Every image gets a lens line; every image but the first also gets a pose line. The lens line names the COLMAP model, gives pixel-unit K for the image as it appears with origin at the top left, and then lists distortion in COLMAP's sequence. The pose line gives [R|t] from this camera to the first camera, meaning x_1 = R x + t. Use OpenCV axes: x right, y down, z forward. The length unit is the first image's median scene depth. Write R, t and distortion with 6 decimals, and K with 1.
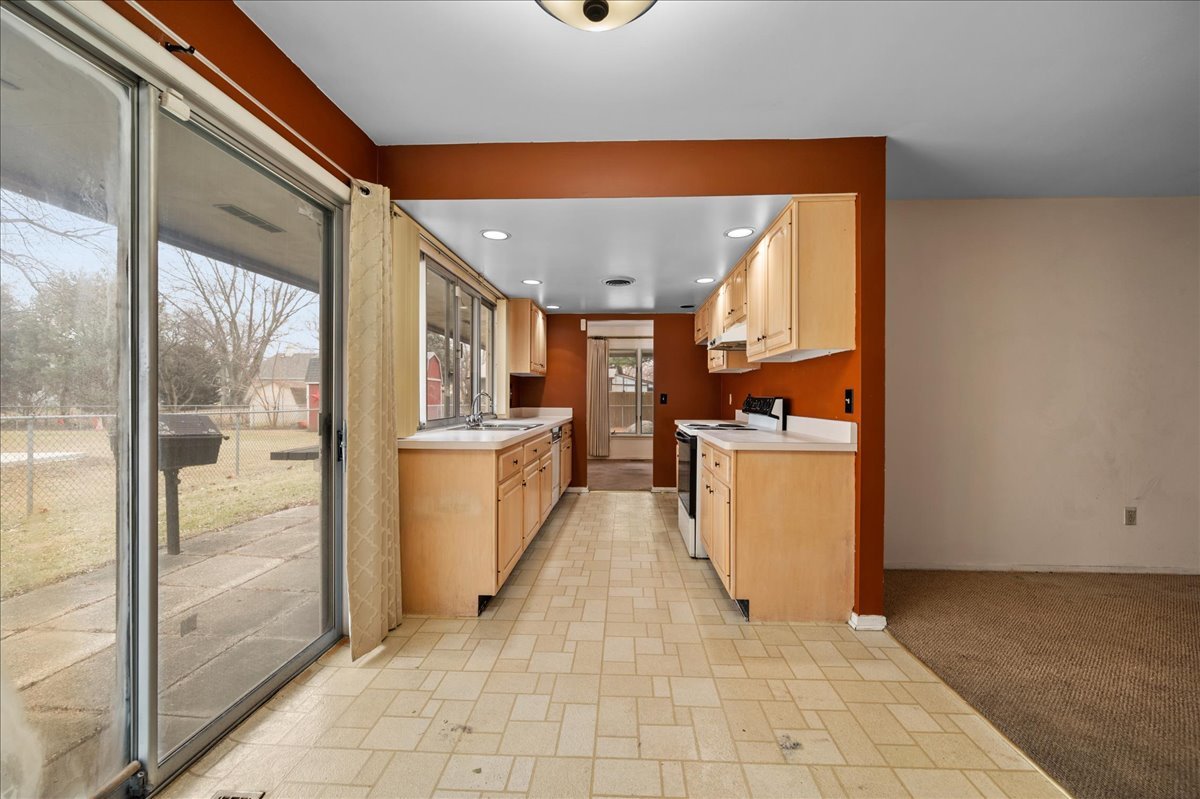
lens RADIAL K [[480.8, 0, 604.8], [0, 480.8, 394.7], [0, 0, 1]] dist [0.002322, 0.000658]
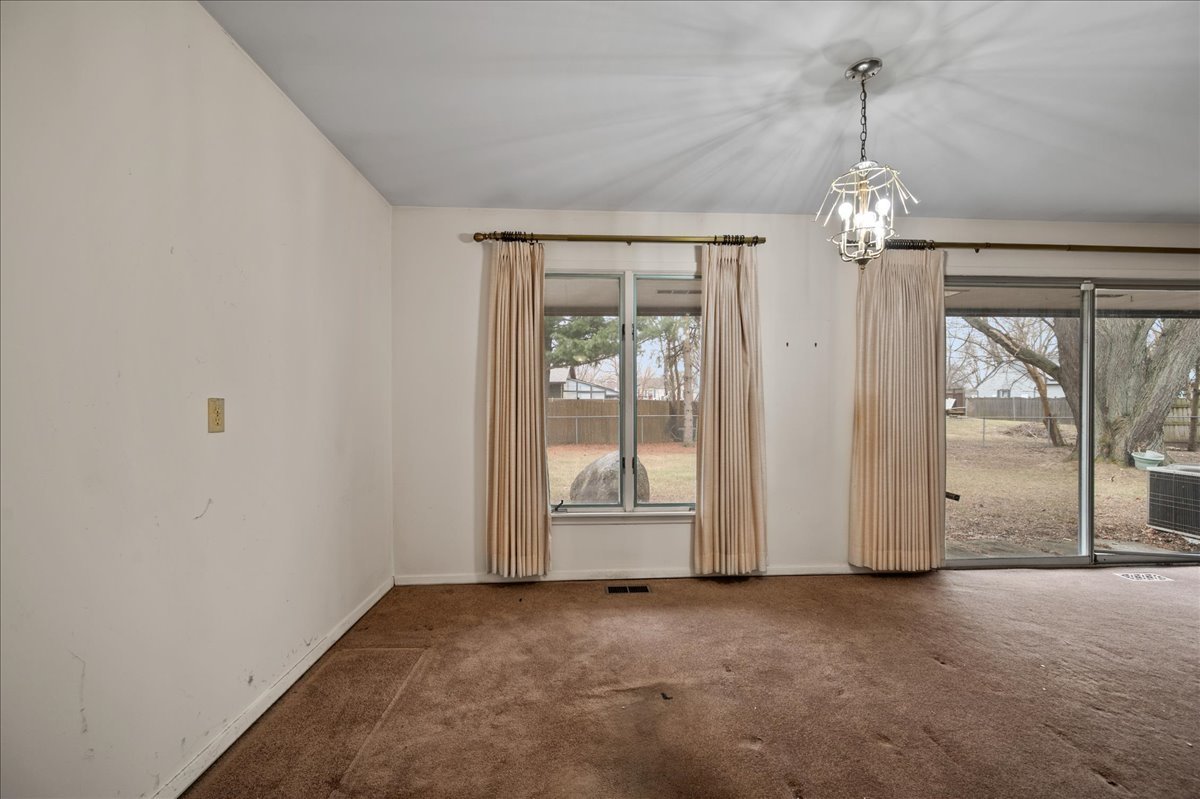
lens RADIAL K [[480.8, 0, 600.5], [0, 480.8, 399.5], [0, 0, 1]] dist [0.002322, 0.000658]
pose [[0.995950, -0.000308, 0.089913, 0.017622], [0.000920, 0.999977, -0.006764, -0.000628], [-0.089909, 0.006819, 0.995927, 0.654718]]
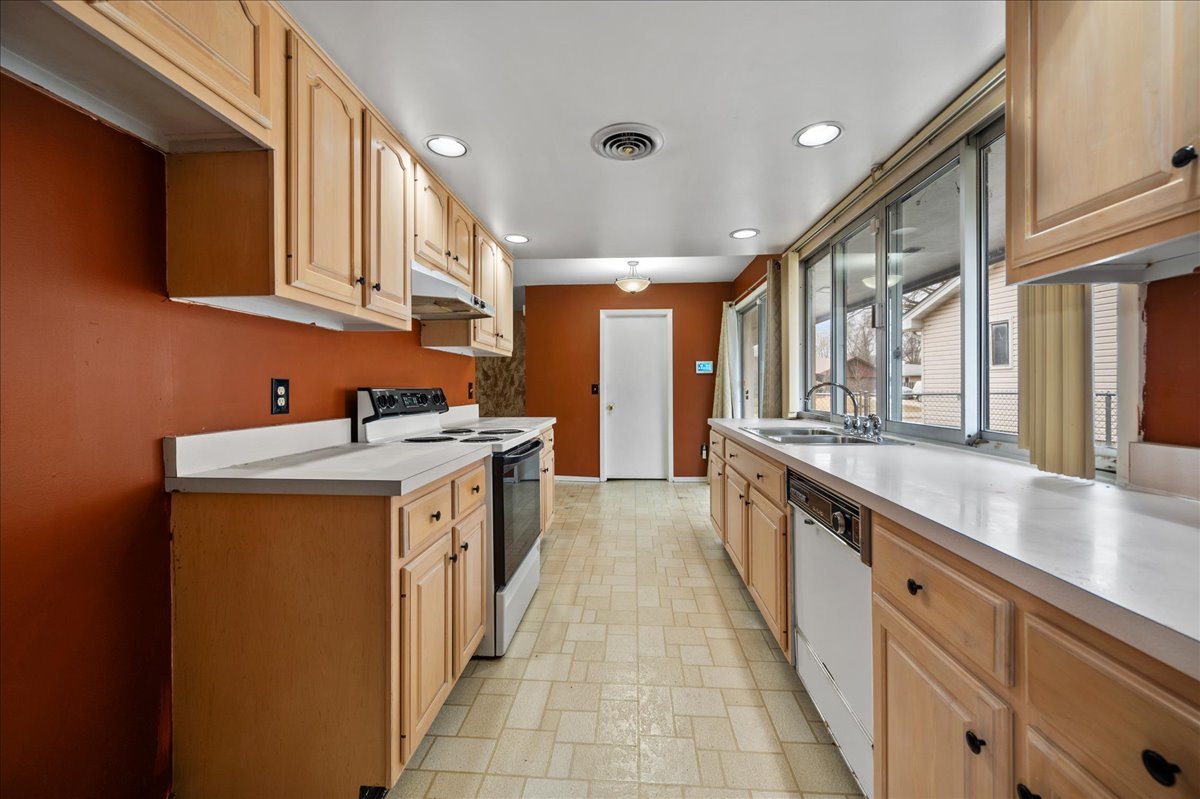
lens RADIAL K [[480.8, 0, 599.9], [0, 480.8, 390.1], [0, 0, 1]] dist [0.002322, 0.000658]
pose [[-0.999479, 0.000266, 0.032287, 0.046496], [0.000587, 0.999951, 0.009924, -0.001014], [-0.032283, 0.009938, -0.999429, 1.741569]]
